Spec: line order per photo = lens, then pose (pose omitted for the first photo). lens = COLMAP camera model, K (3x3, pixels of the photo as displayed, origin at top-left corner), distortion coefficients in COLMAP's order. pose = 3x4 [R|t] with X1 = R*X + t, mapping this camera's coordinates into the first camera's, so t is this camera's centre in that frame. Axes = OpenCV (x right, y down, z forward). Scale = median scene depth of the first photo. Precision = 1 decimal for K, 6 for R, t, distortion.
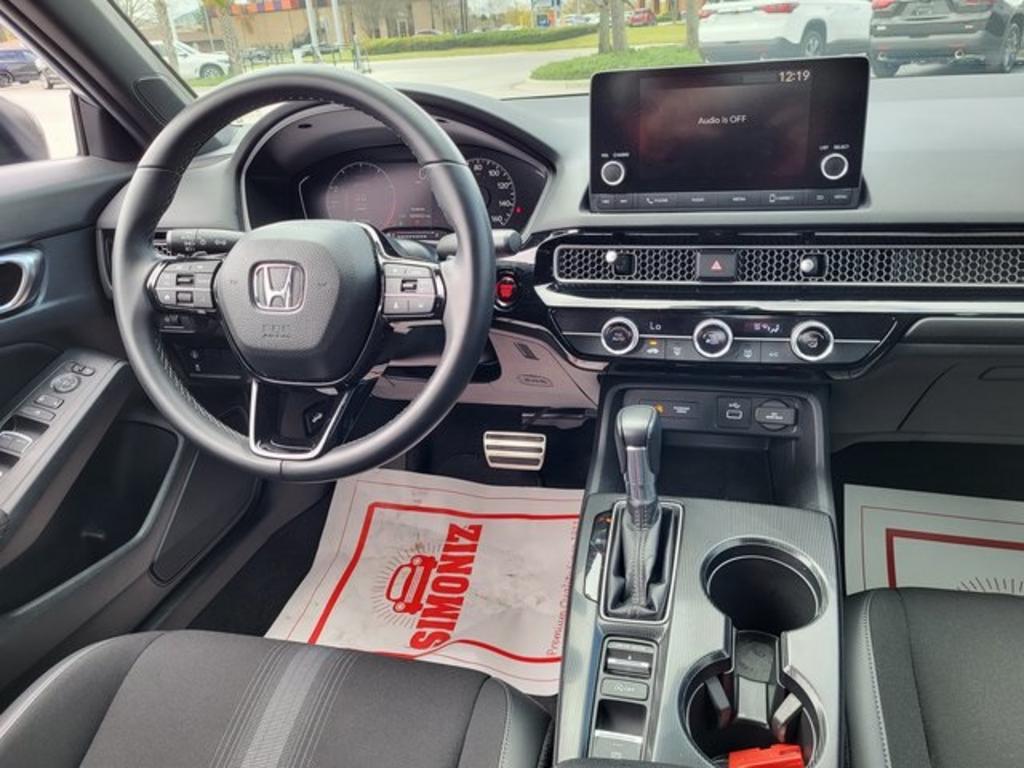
lens RADIAL K [[805.3, 0, 506.2], [0, 805.3, 384.8], [0, 0, 1]] dist [0.031222, -0.020002]
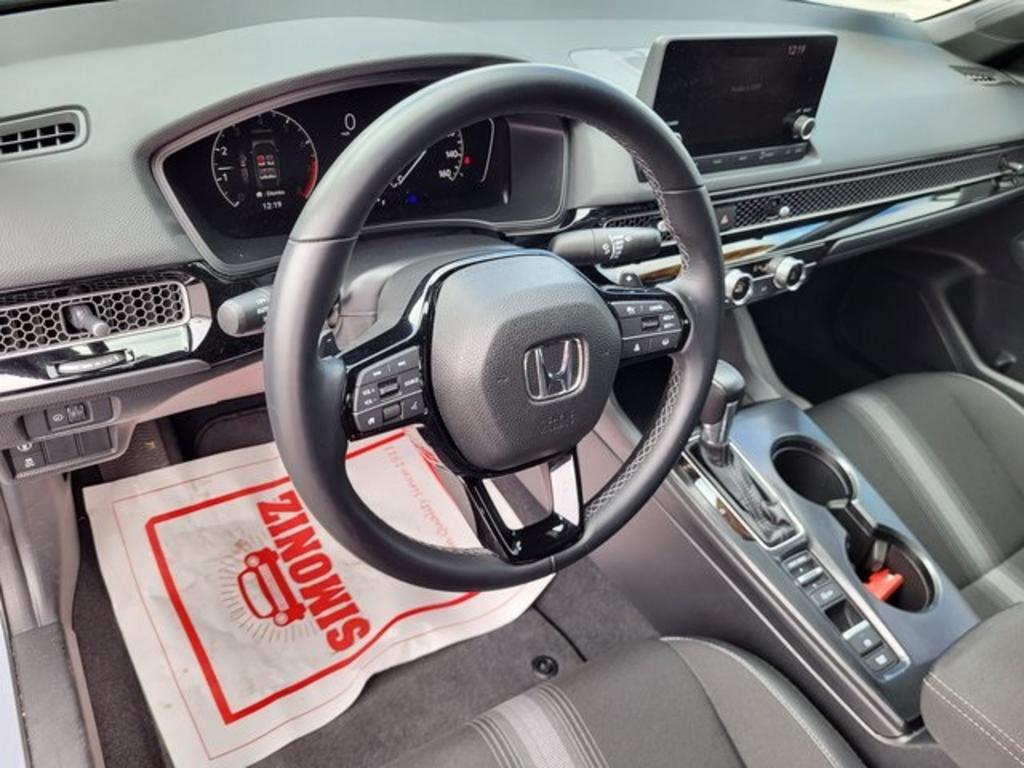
lens RADIAL K [[805.3, 0, 517.7], [0, 805.3, 379.2], [0, 0, 1]] dist [0.031222, -0.020002]
pose [[0.657639, -0.312087, 0.685648, -0.683427], [0.118995, 0.941760, 0.314528, -0.292508], [-0.743876, -0.125258, 0.656475, 0.409743]]
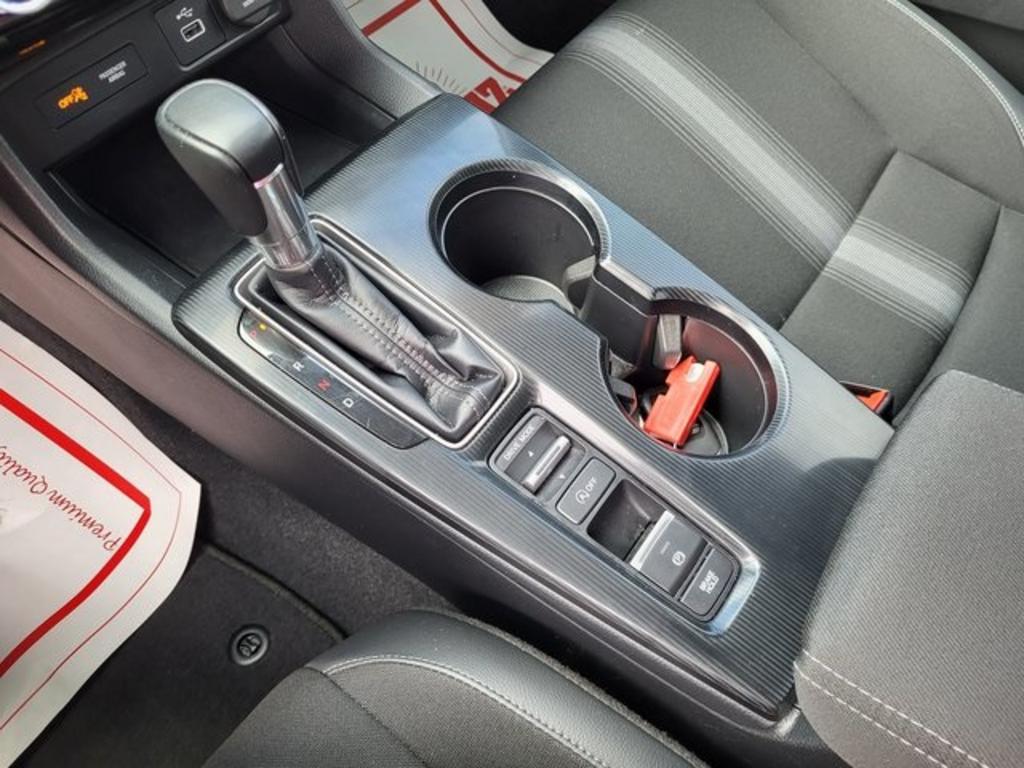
lens RADIAL K [[805.3, 0, 509.2], [0, 805.3, 379.7], [0, 0, 1]] dist [0.031222, -0.020002]
pose [[0.360553, -0.731907, 0.578199, -0.131718], [0.338631, 0.680313, 0.650003, -0.087392], [-0.869097, -0.038564, 0.493135, 0.535953]]
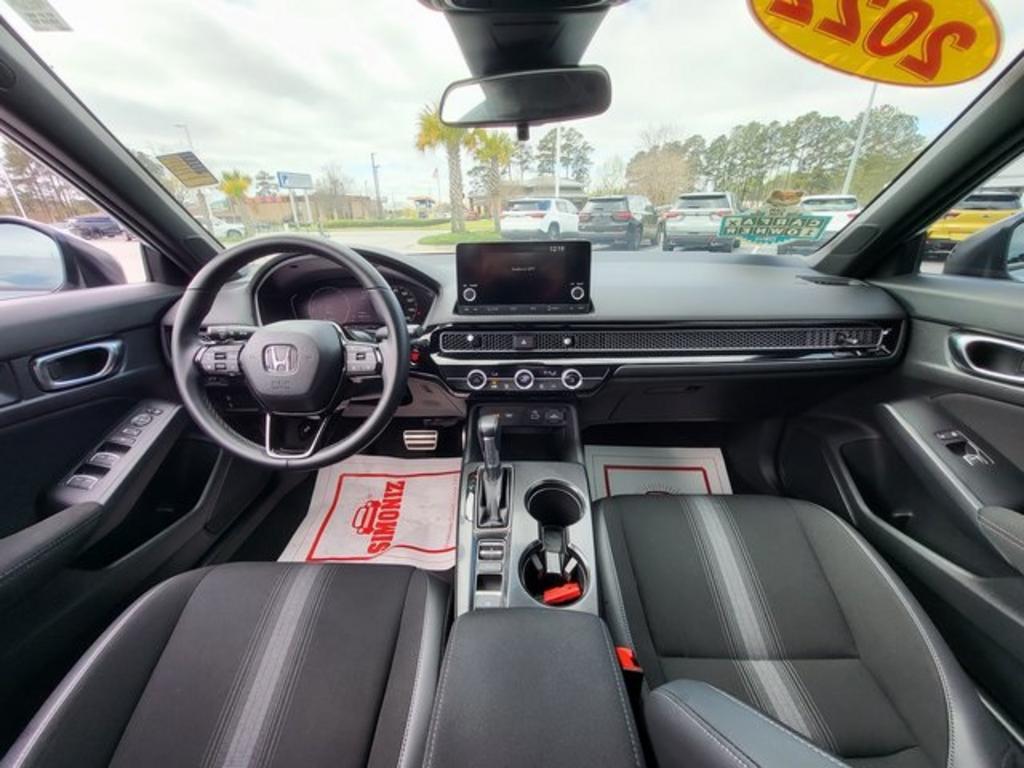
lens RADIAL K [[409.9, 0, 503.4], [0, 409.9, 391.6], [0, 0, 1]] dist [-0.001463, -0.001224]
pose [[0.974388, -0.042840, 0.220757, -0.012947], [0.046971, 0.998805, -0.013493, -0.014244], [-0.219915, 0.023516, 0.975236, 0.035328]]
